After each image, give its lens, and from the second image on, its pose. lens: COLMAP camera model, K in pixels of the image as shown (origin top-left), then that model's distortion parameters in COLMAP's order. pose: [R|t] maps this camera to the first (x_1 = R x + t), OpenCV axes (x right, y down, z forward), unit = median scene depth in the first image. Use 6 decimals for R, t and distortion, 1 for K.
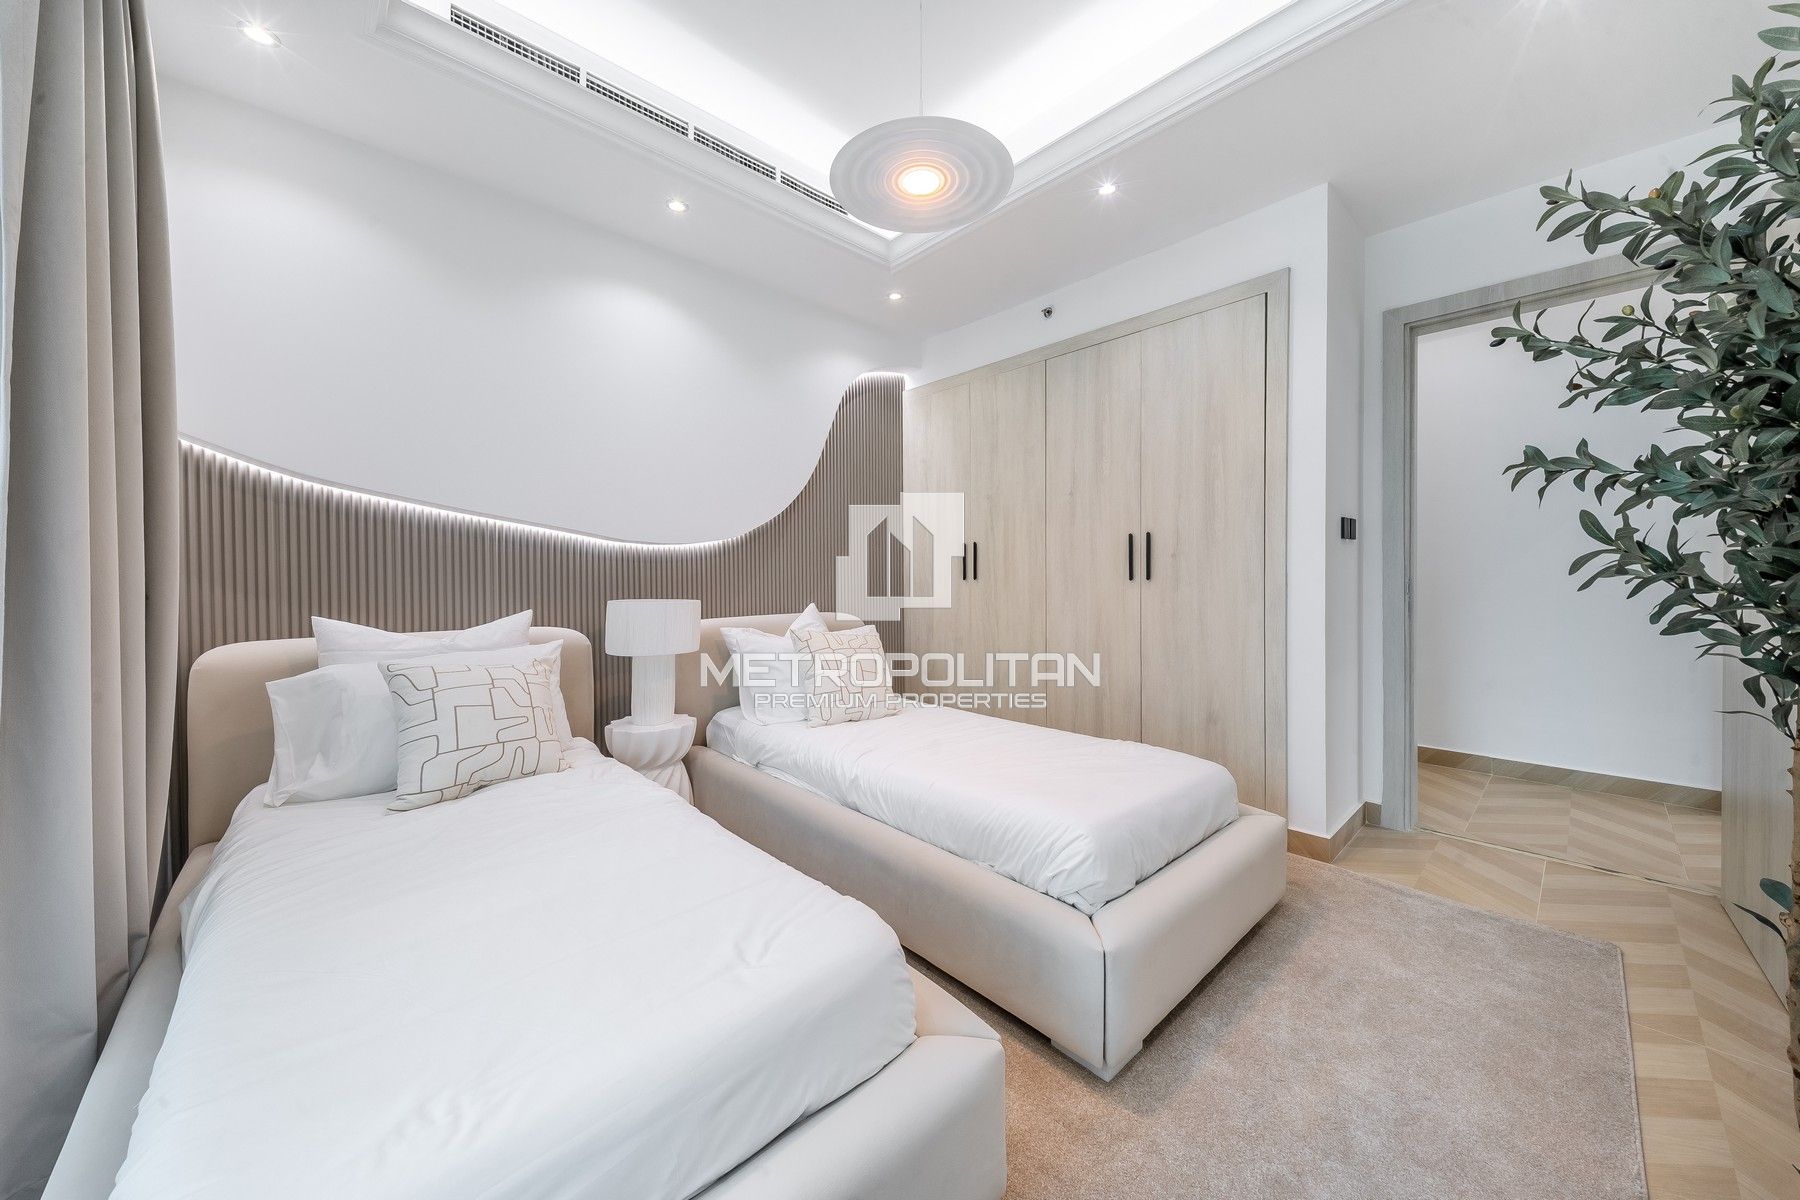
lens RADIAL K [[632.9, 0, 908.7], [0, 632.9, 575.1], [0, 0, 1]] dist [-0.000112, -0.000010]
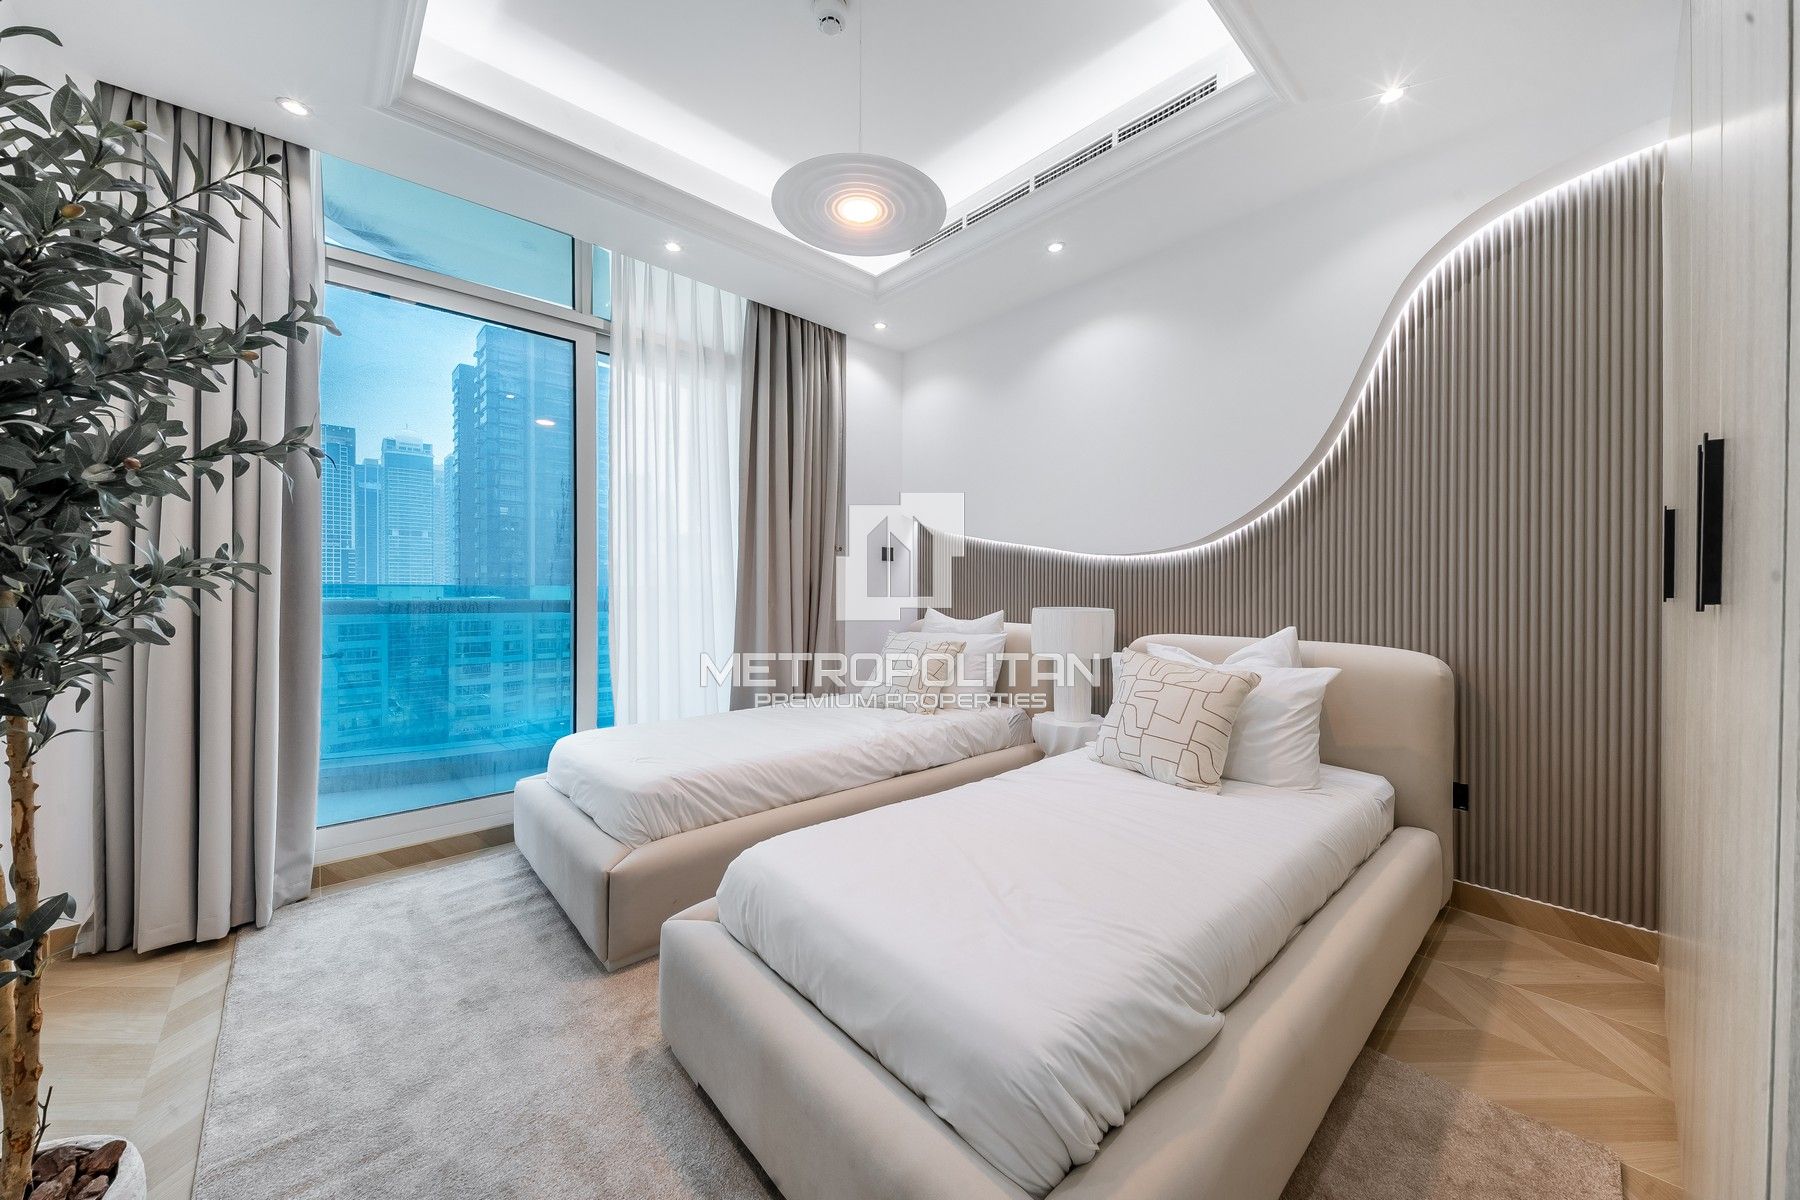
lens RADIAL K [[641.6, 0, 880.5], [0, 641.6, 581.0], [0, 0, 1]] dist [0.014339, -0.000101]
pose [[-0.036041, -0.005320, -0.999336, 0.664562], [-0.007543, 0.999959, -0.005051, 0.001118], [0.999322, 0.007356, -0.036079, 0.654165]]
